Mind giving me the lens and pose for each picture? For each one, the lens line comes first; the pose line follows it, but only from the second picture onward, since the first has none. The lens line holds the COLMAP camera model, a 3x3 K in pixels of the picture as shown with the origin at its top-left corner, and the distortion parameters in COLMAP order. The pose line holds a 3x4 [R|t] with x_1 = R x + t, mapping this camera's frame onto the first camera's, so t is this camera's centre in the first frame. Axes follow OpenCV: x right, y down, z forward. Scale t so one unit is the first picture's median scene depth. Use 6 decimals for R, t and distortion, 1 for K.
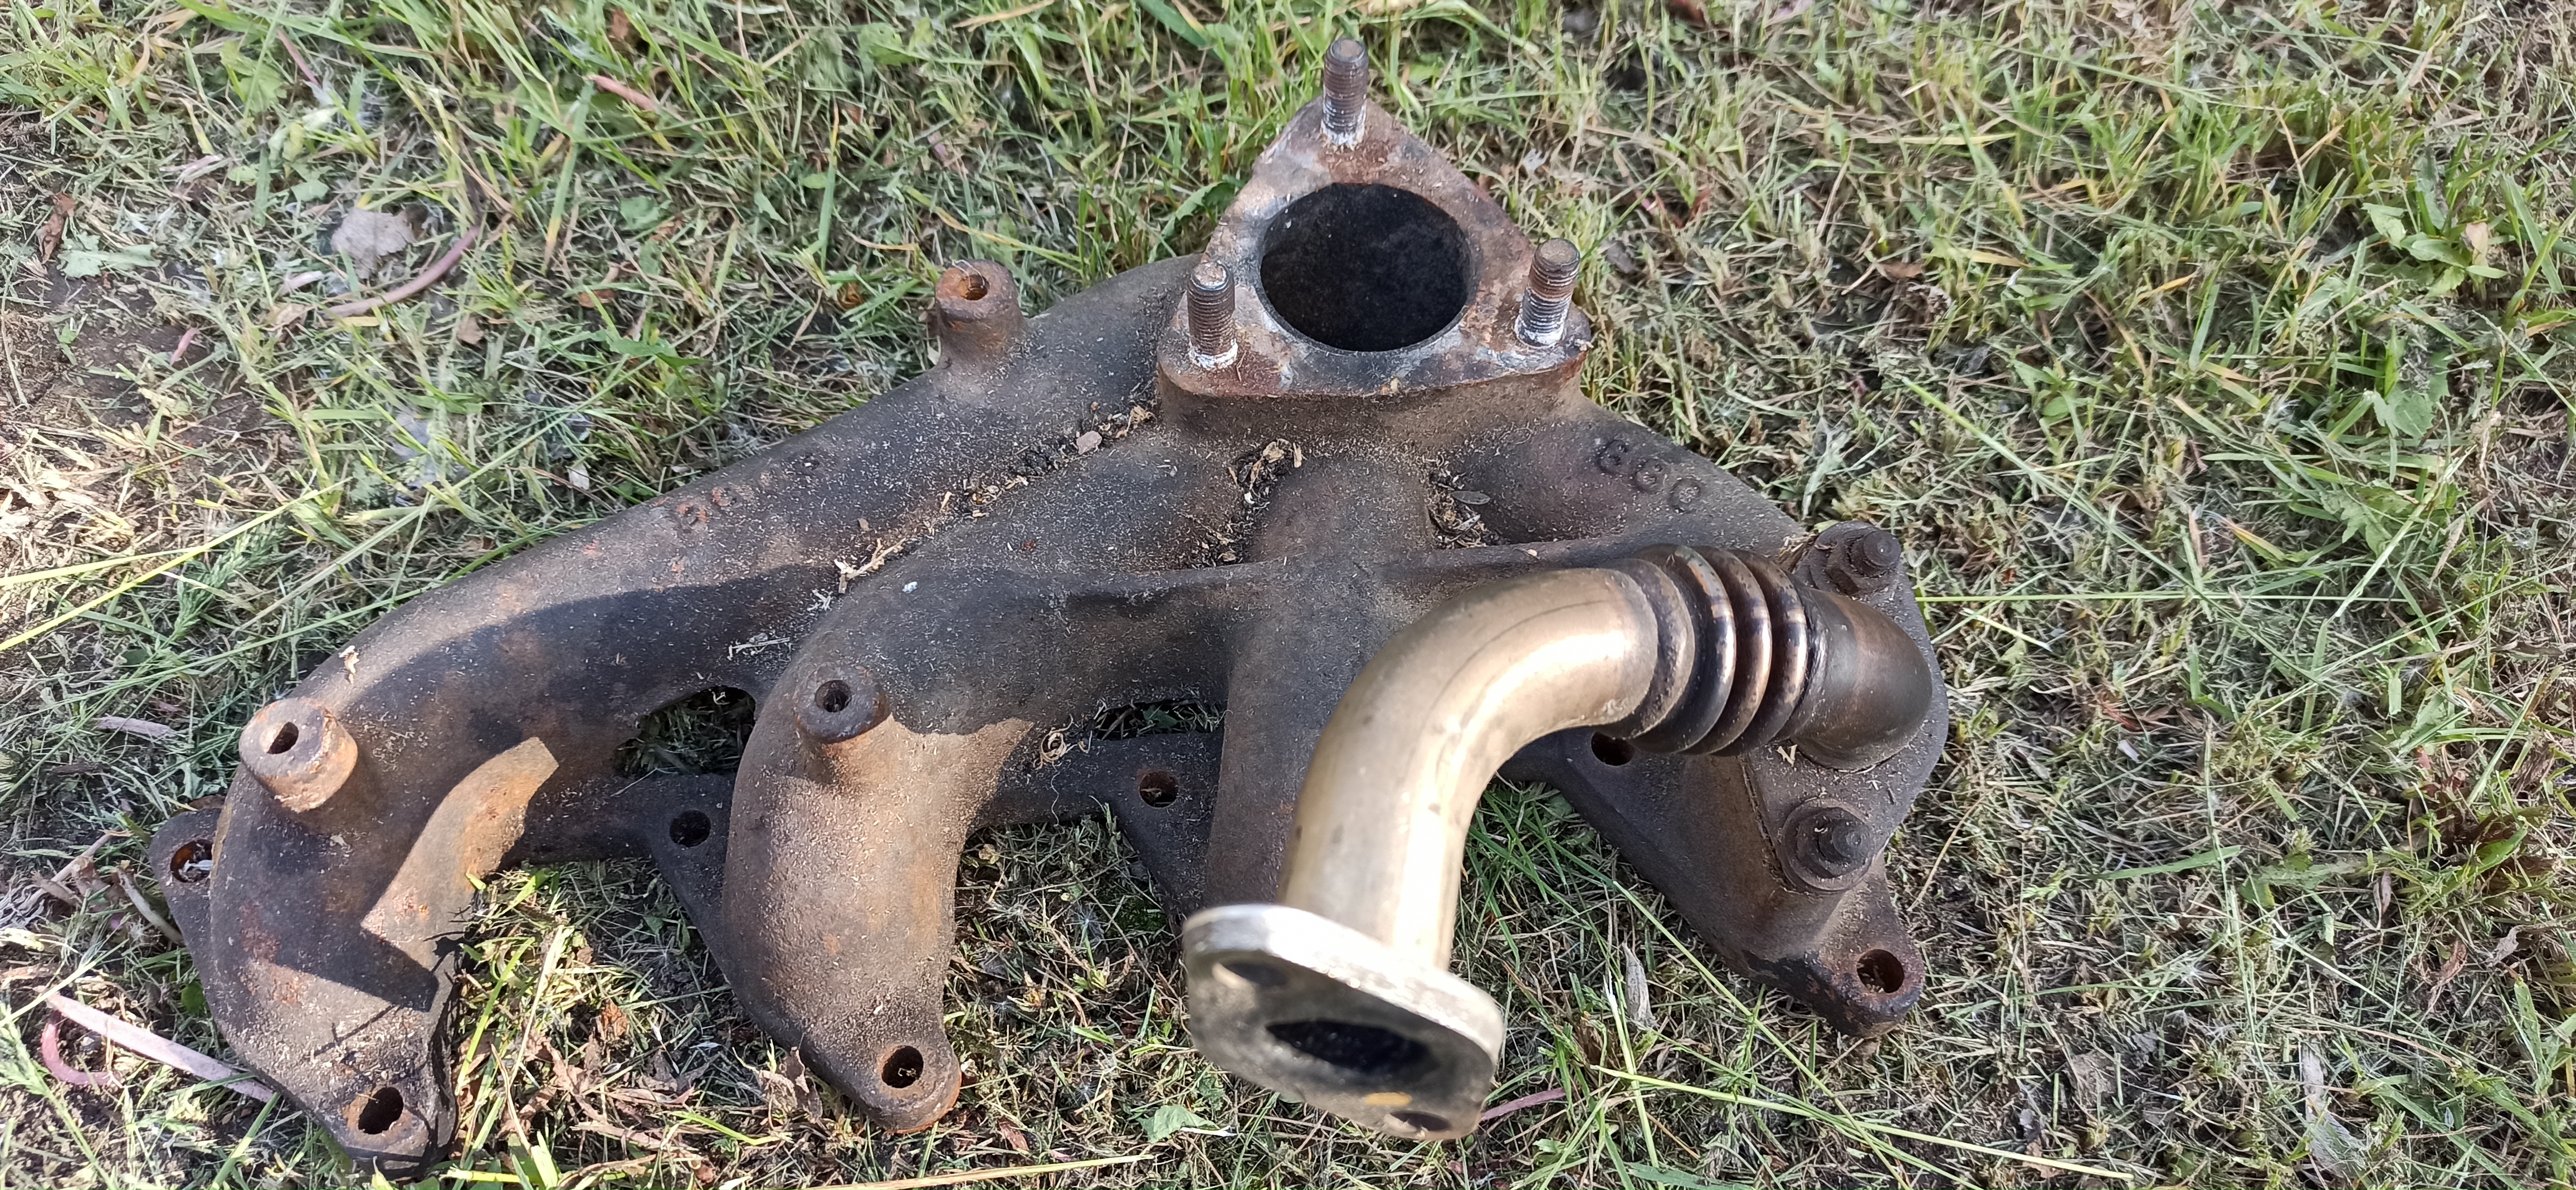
lens RADIAL K [[1981.2, 0, 1276.5], [0, 1981.2, 579.4], [0, 0, 1]] dist [0.031609, -0.042968]
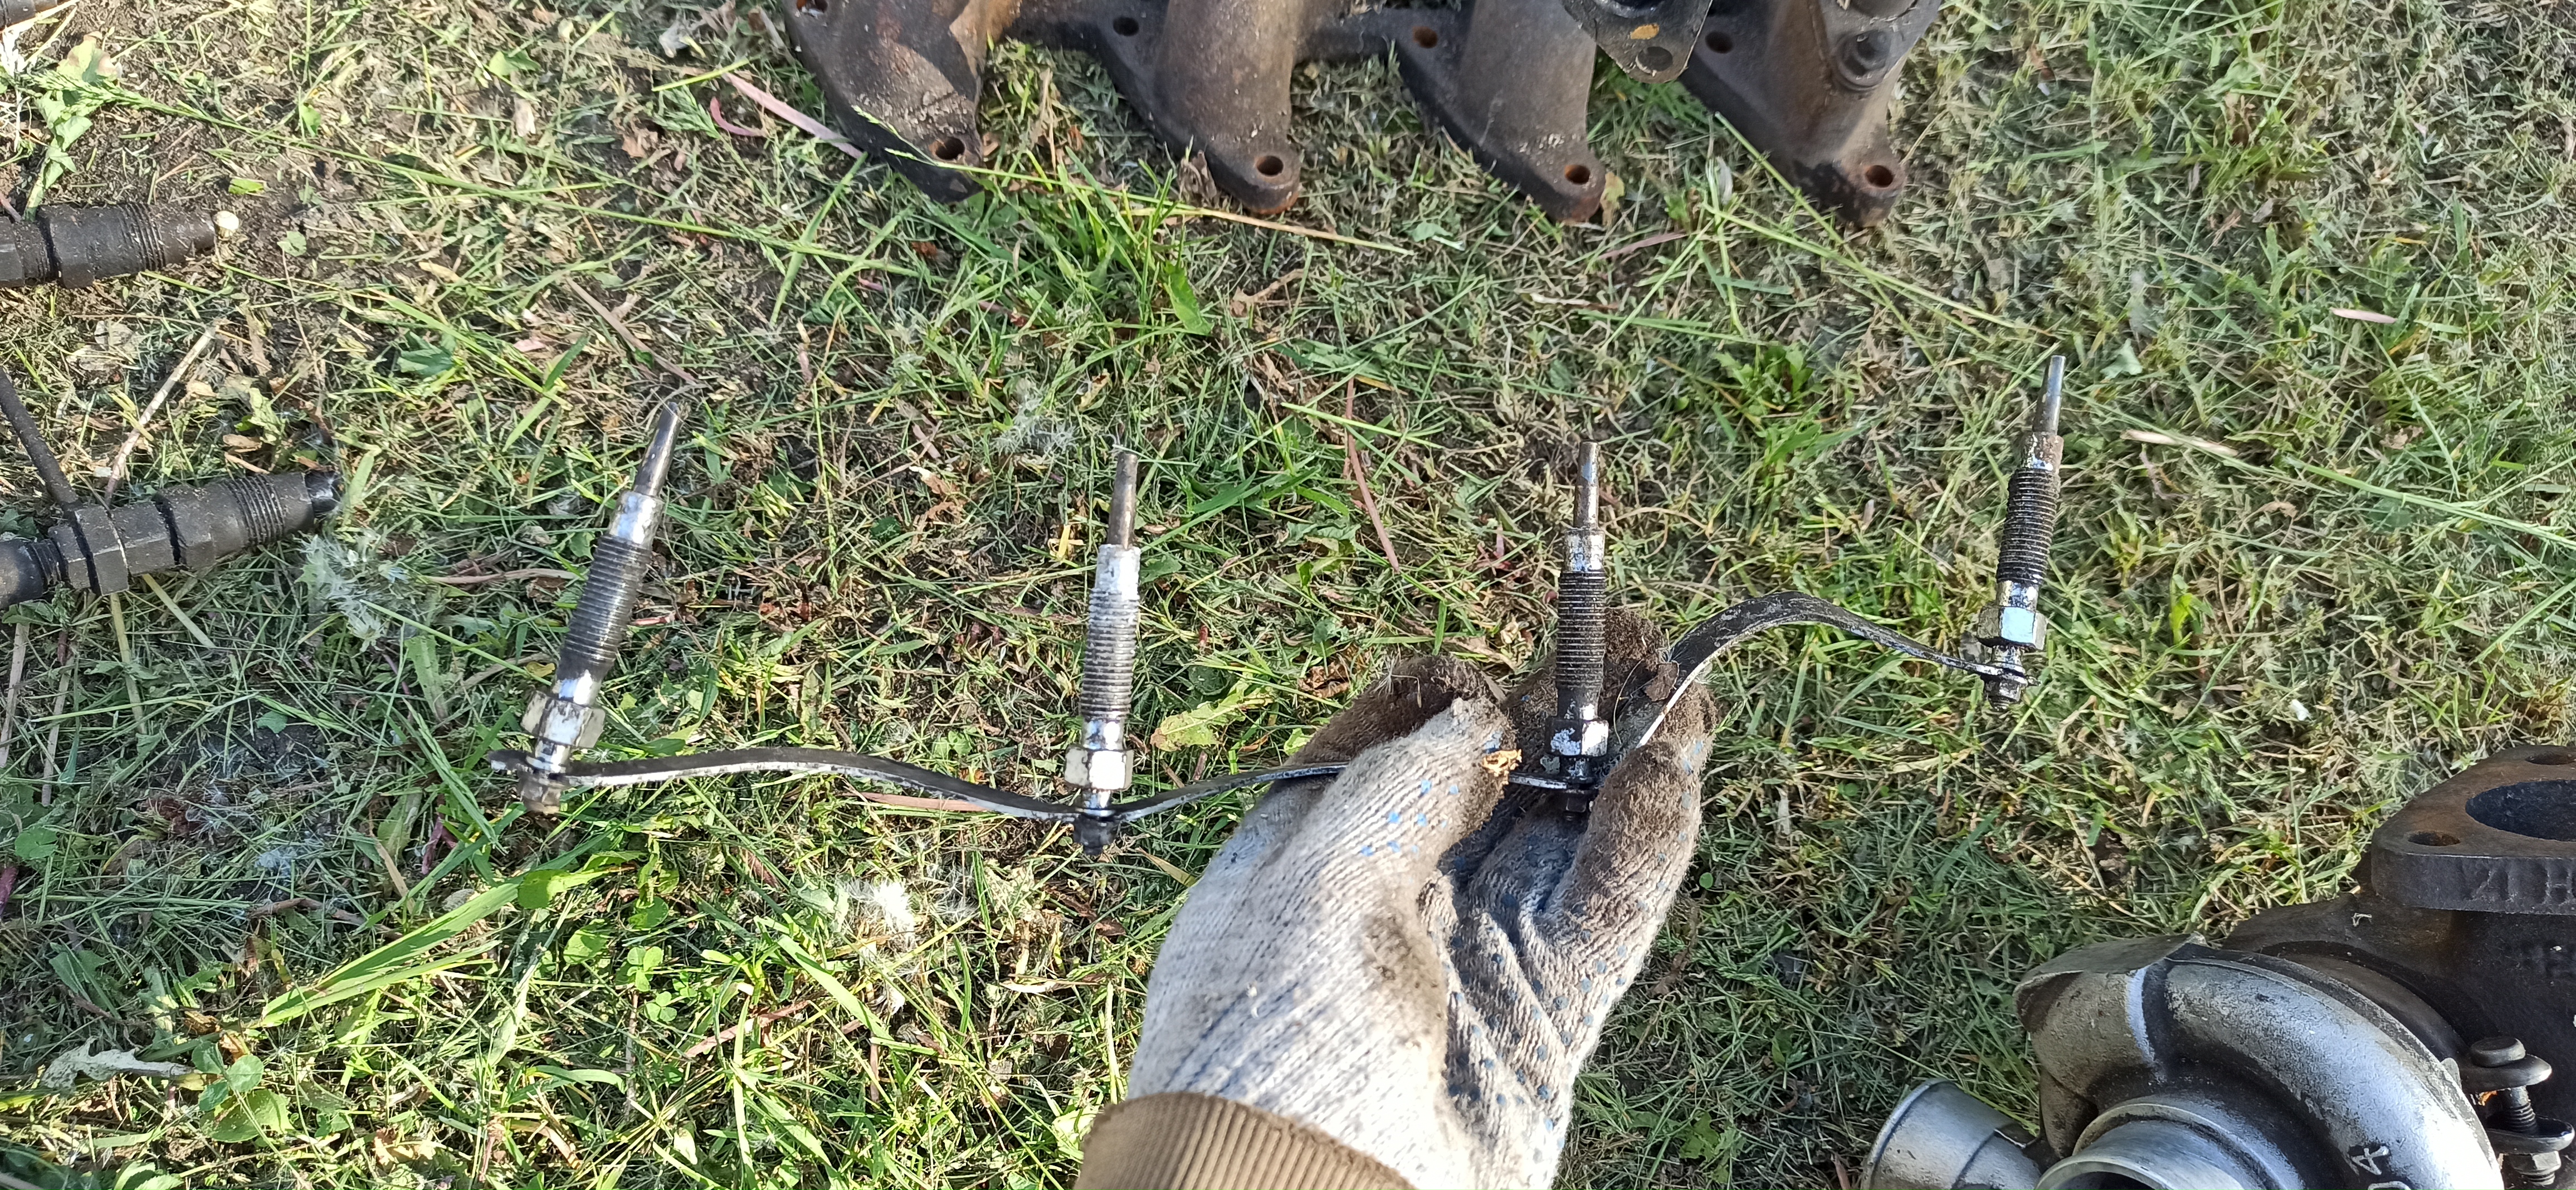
lens RADIAL K [[1981.2, 0, 1280.7], [0, 1981.2, 609.0], [0, 0, 1]] dist [0.031609, -0.042968]
pose [[0.995358, 0.079333, 0.054484, -0.220106], [-0.082862, 0.994380, 0.065893, 0.454043], [-0.048950, -0.070102, 0.996338, -0.554585]]
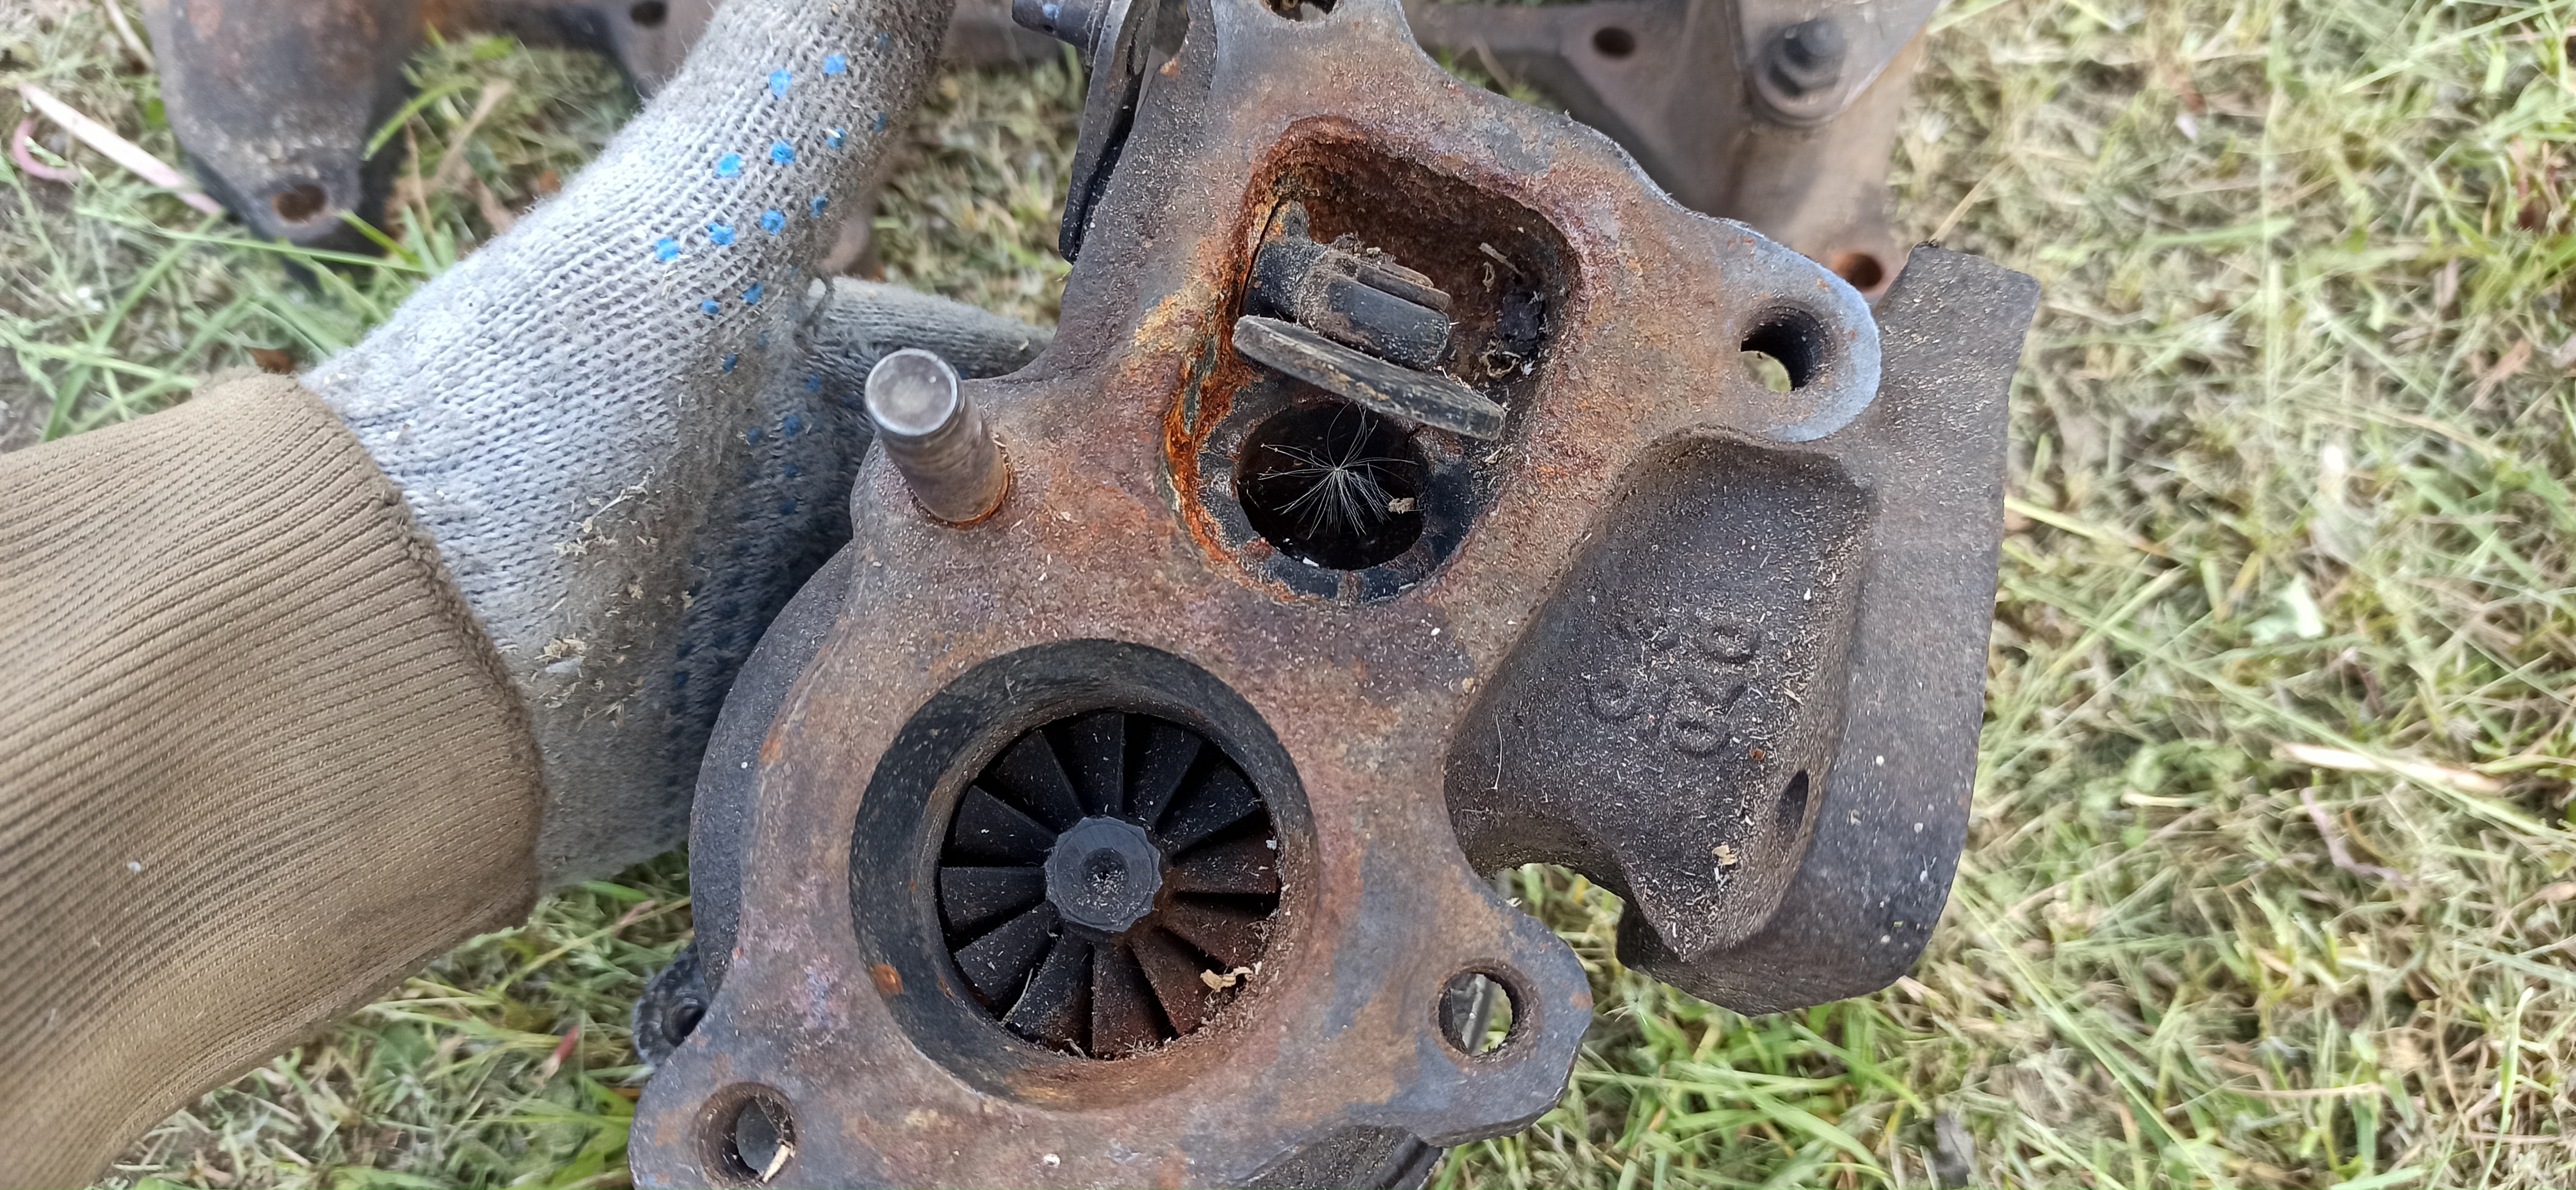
lens RADIAL K [[1981.2, 0, 1295.2], [0, 1981.2, 587.8], [0, 0, 1]] dist [0.031609, -0.042968]
pose [[0.988594, 0.123474, -0.086234, 0.134832], [-0.117806, 0.990705, 0.068011, 0.295656], [0.093830, -0.057077, 0.993951, 0.044915]]
